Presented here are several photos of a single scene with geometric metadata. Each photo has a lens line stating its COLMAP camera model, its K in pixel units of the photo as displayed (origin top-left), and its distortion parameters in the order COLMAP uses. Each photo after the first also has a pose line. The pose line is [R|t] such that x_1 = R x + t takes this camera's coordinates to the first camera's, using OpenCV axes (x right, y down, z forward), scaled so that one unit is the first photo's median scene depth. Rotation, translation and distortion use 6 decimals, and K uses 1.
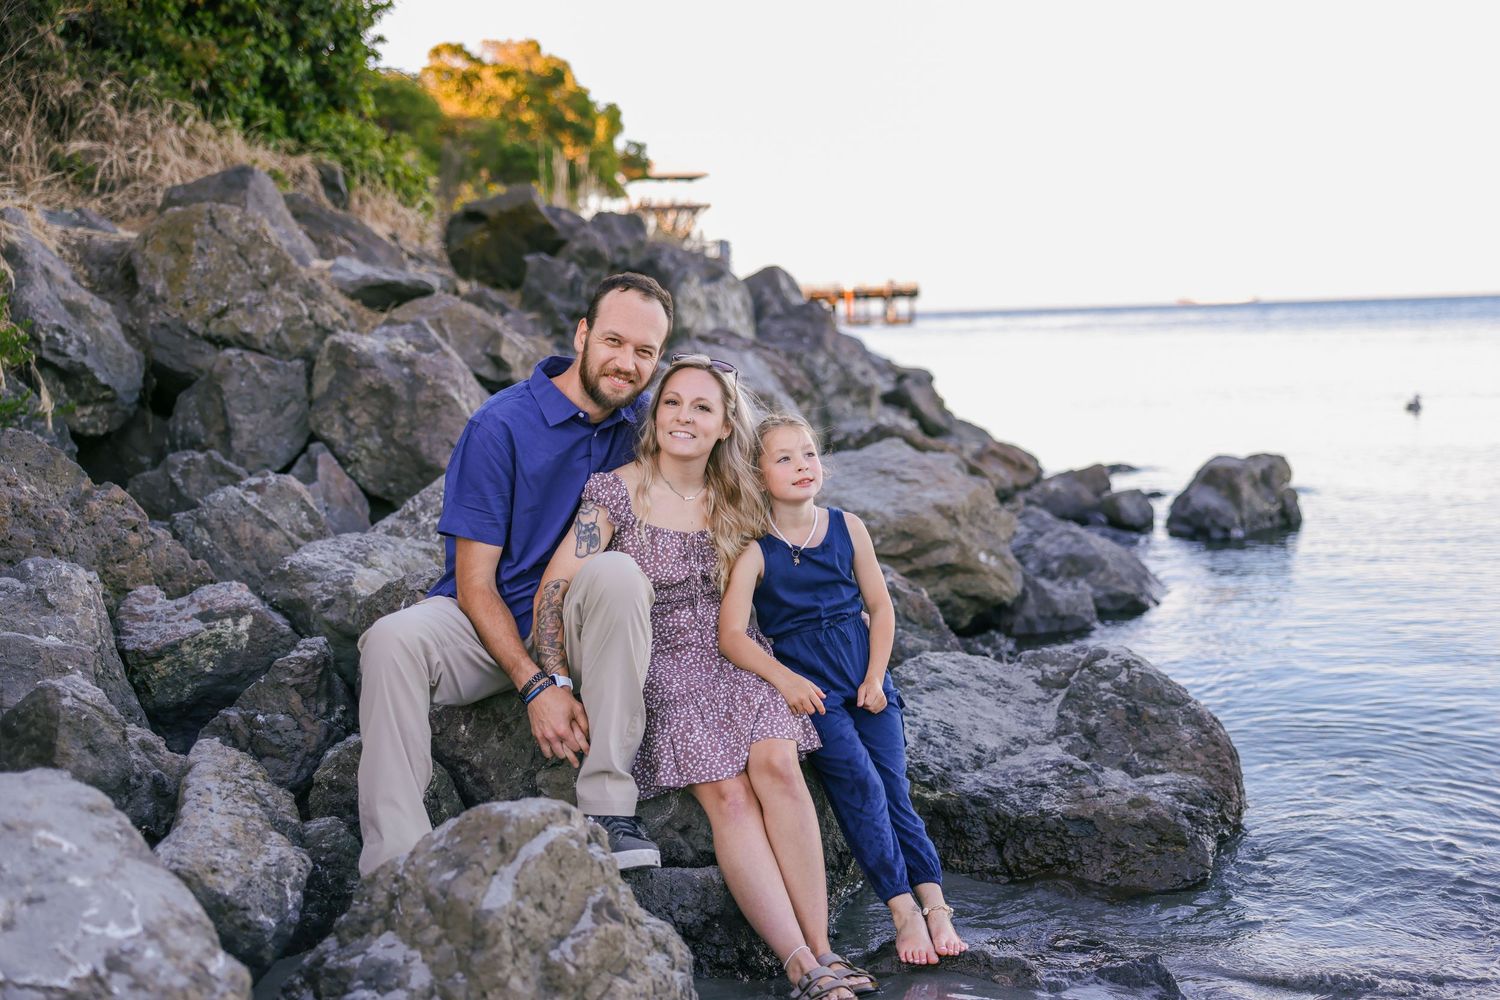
lens RADIAL K [[1811.1, 0, 755.9], [0, 1811.1, 505.4], [0, 0, 1]] dist [0.030335, 0.000000]
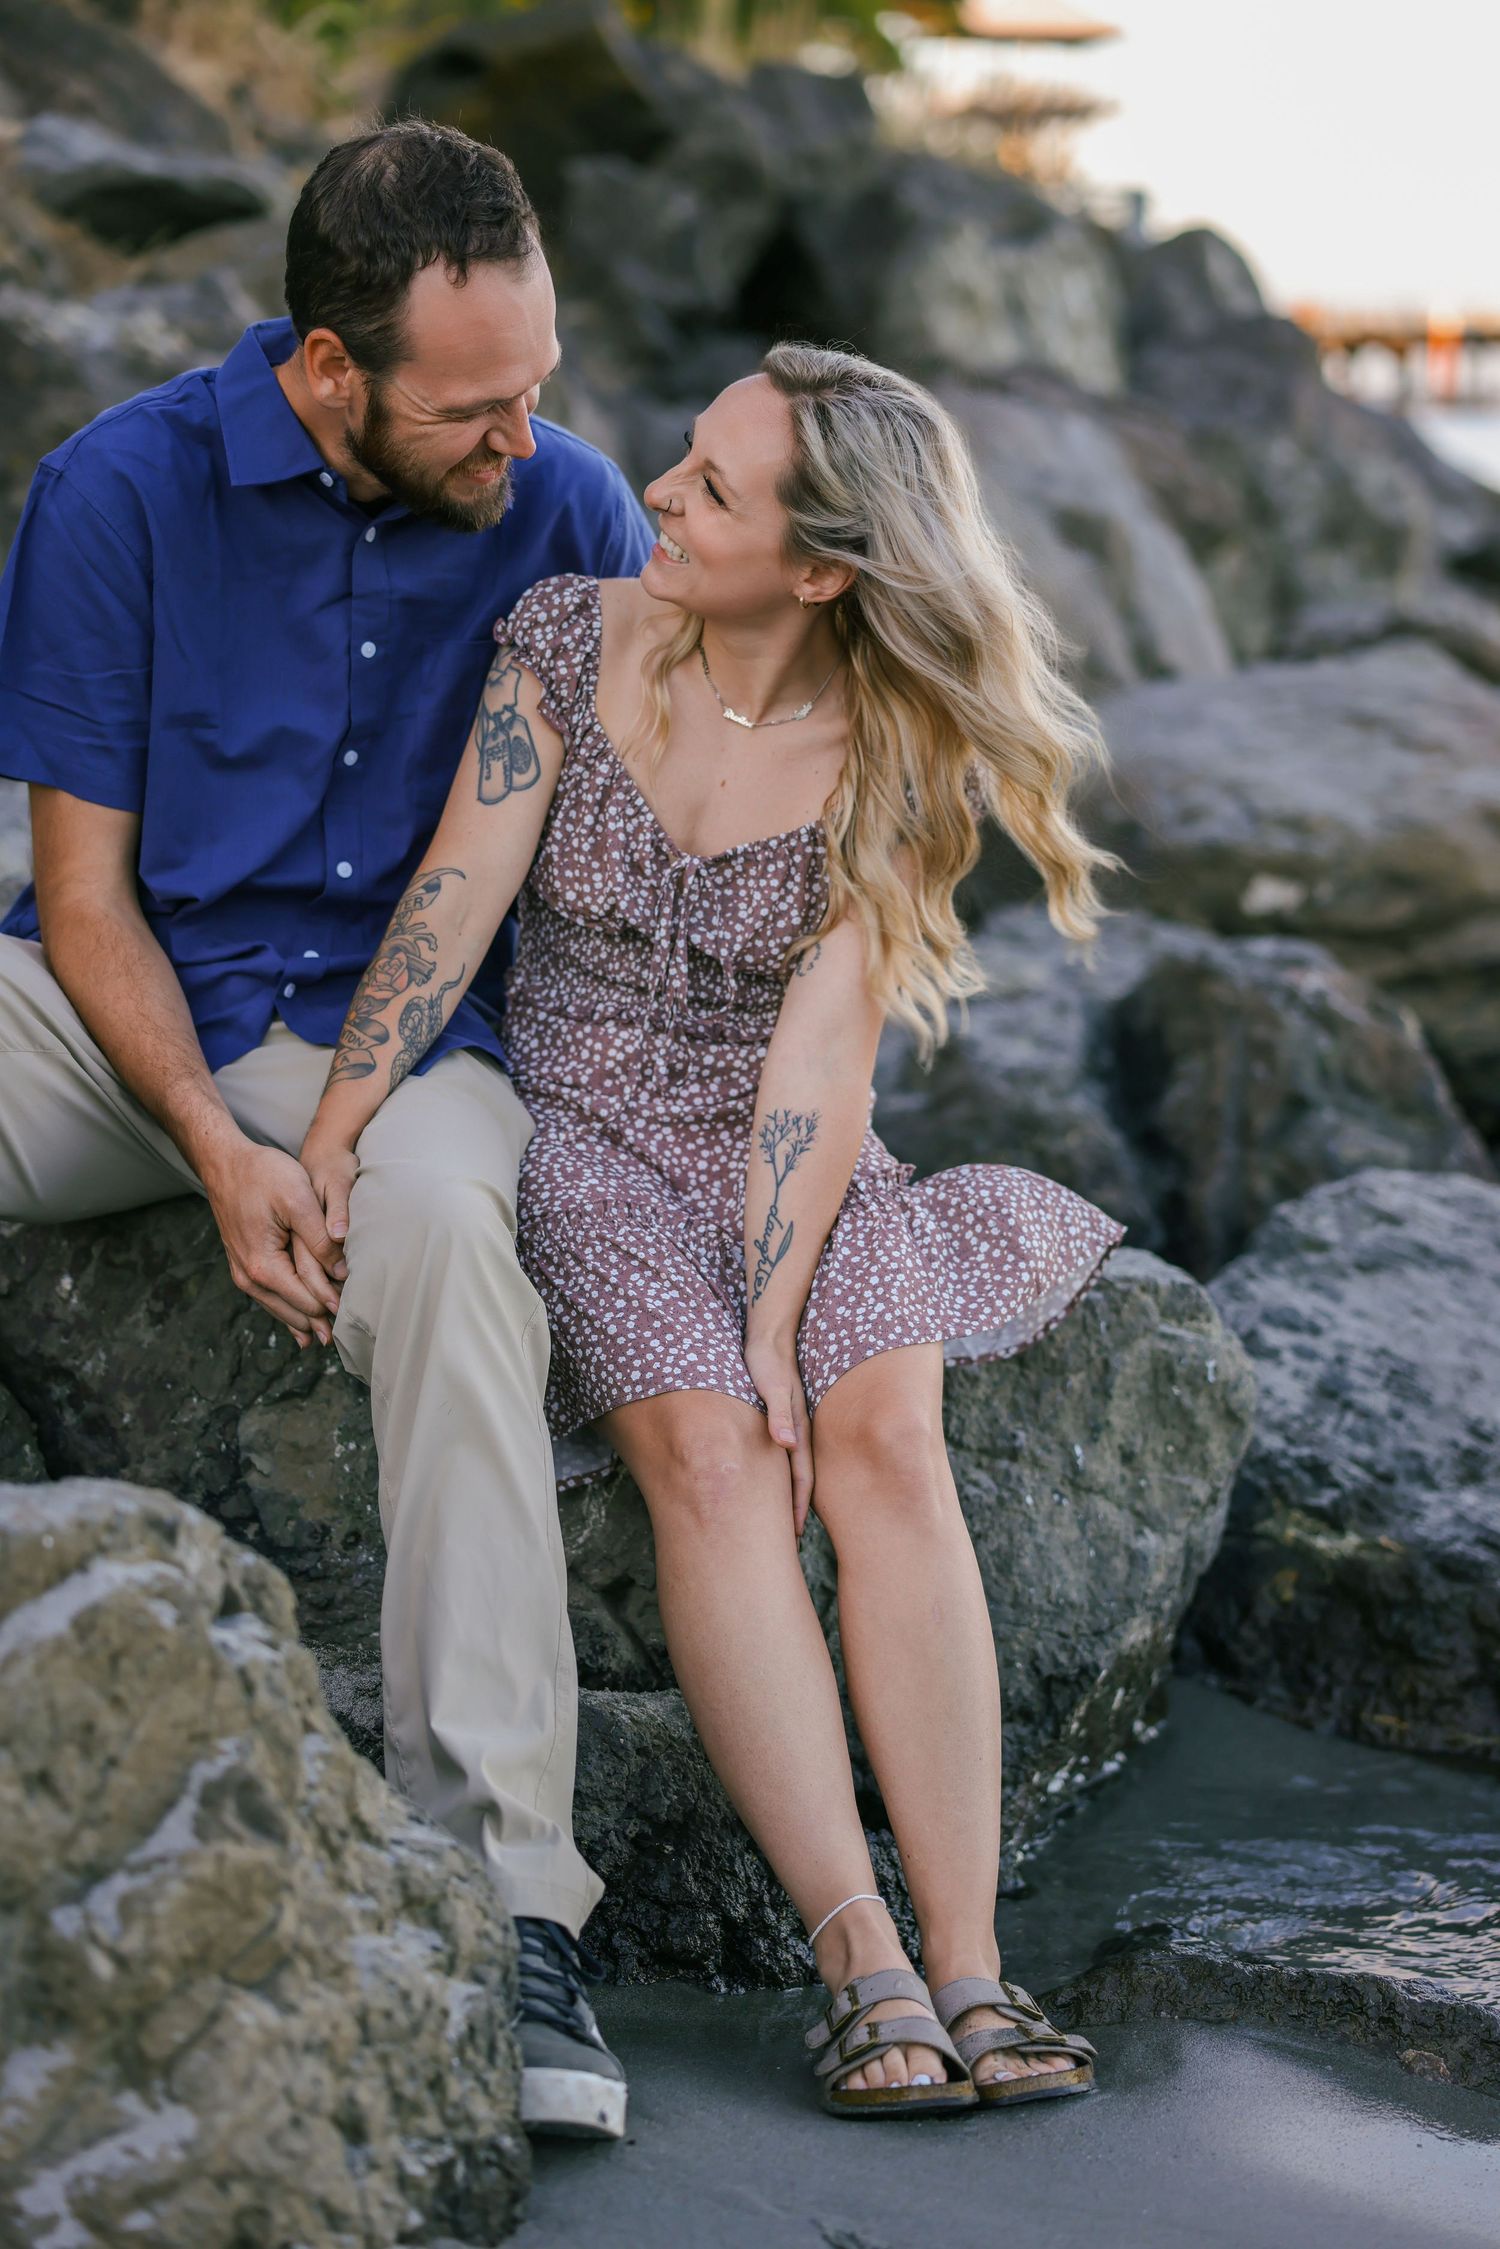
lens RADIAL K [[4179.0, 0, 760.8], [0, 4179.0, 1107.0], [0, 0, 1]] dist [0.208427, 0.000000]
pose [[0.993217, 0.059604, -0.099833, 0.055178], [-0.052777, 0.996172, 0.069687, 0.012924], [0.103605, -0.063945, 0.992561, 0.110954]]
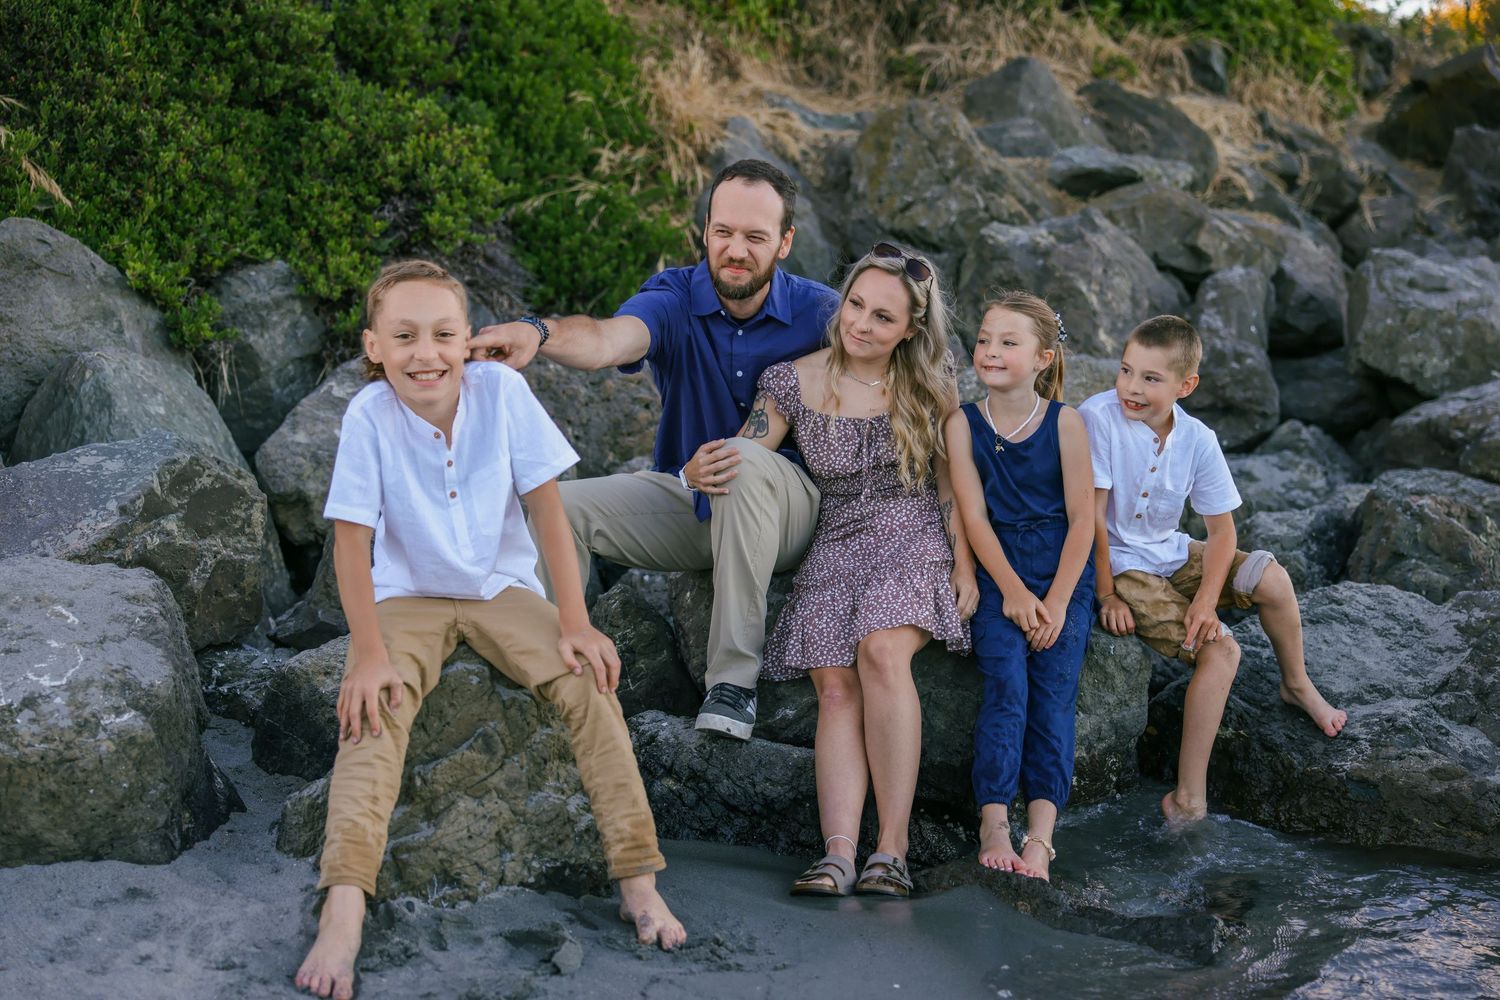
lens RADIAL K [[1957.7, 0, 738.4], [0, 1957.7, 493.5], [0, 0, 1]] dist [0.065071, 0.000000]
pose [[0.794634, 0.063257, -0.603784, 0.441799], [-0.038992, 0.997821, 0.053221, 0.000204], [0.605835, -0.018748, 0.795369, 0.078000]]
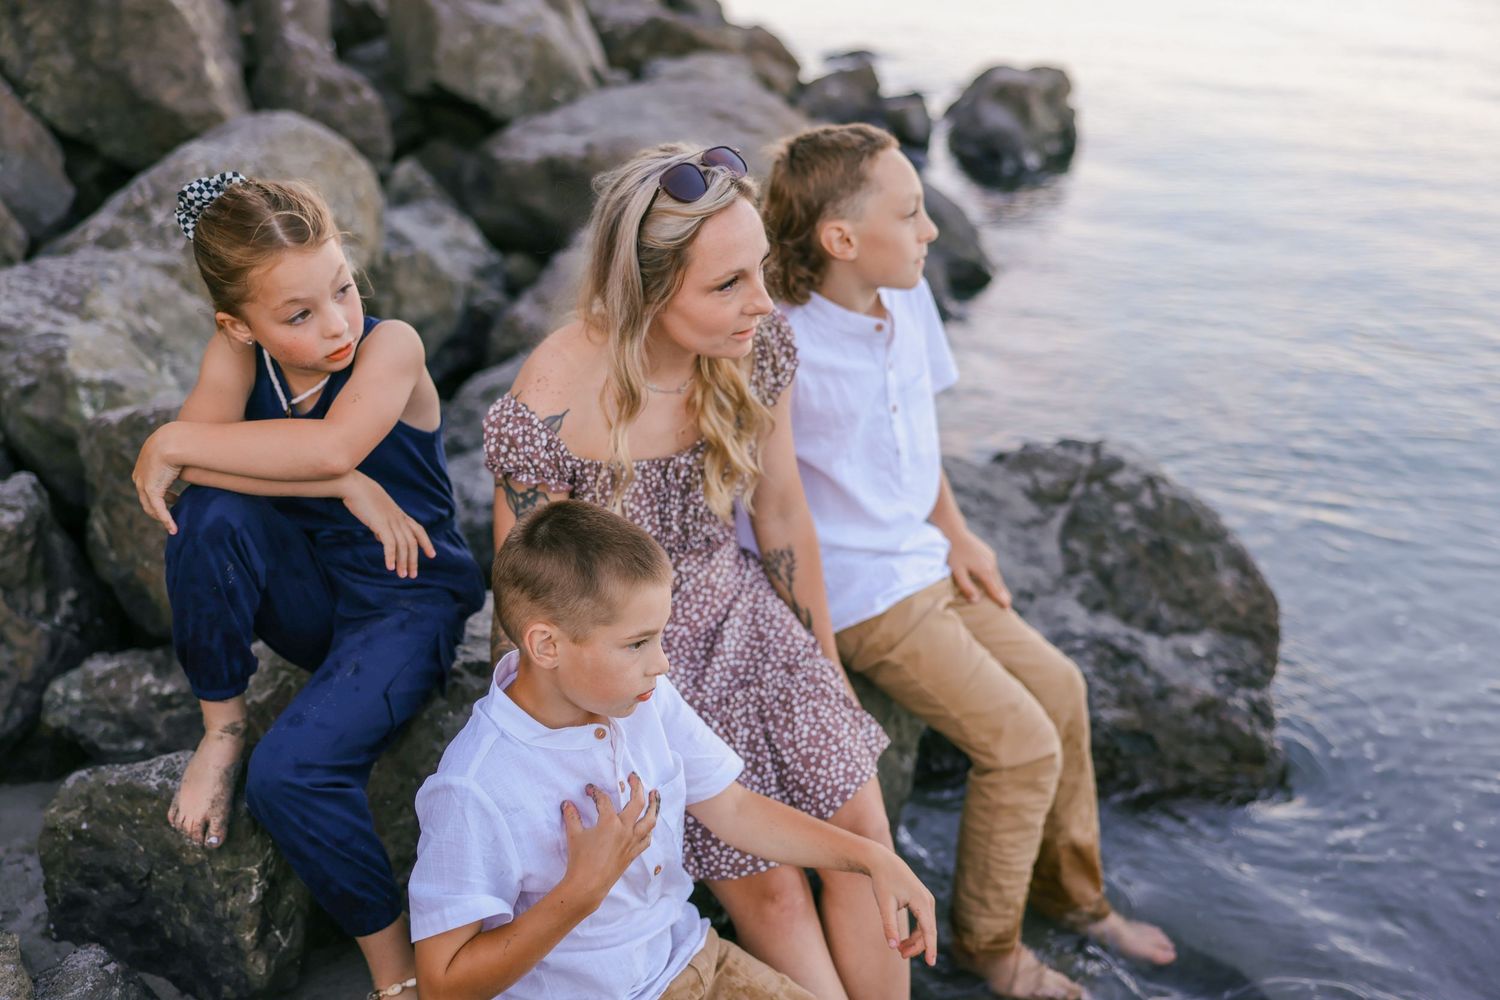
lens RADIAL K [[1601.7, 0, 745.3], [0, 1601.7, 490.9], [0, 0, 1]] dist [0.019535, 0.000000]
pose [[0.979077, -0.004627, 0.203437, -0.100419], [-0.053595, 0.958580, 0.279737, -0.088198], [-0.196305, -0.284787, 0.938275, 0.392528]]
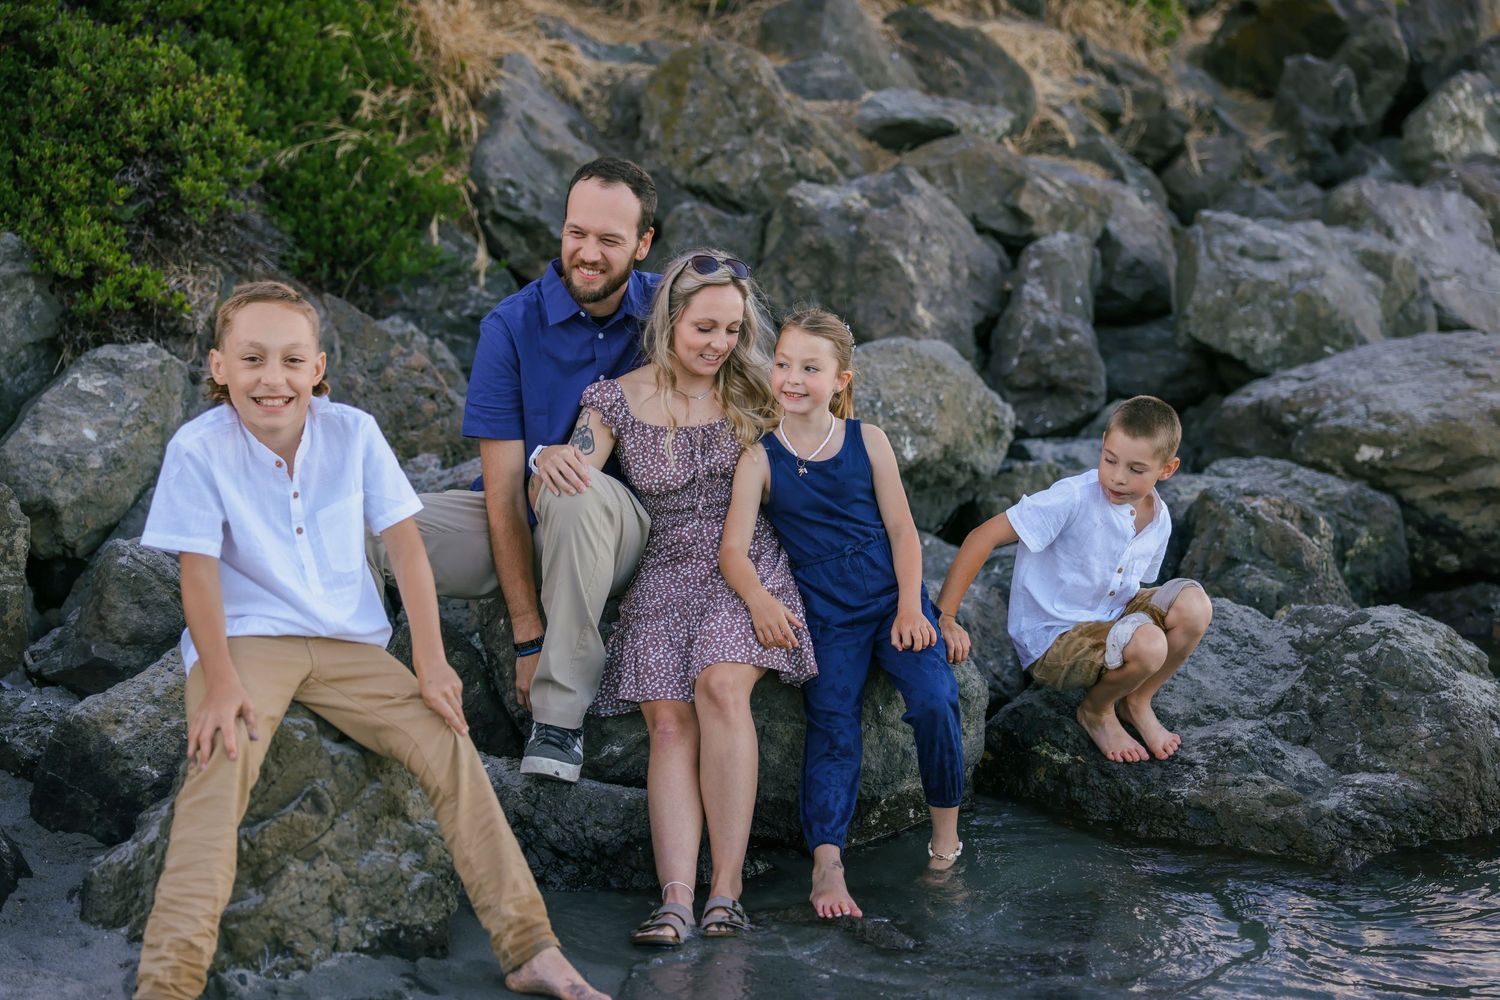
lens RADIAL K [[2300.7, 0, 742.8], [0, 2300.7, 475.4], [0, 0, 1]] dist [0.125725, 0.000000]
pose [[0.861389, 0.071604, -0.502874, 0.466522], [-0.041114, 0.996594, 0.071479, -0.043202], [0.506279, -0.040896, 0.861399, -0.021771]]
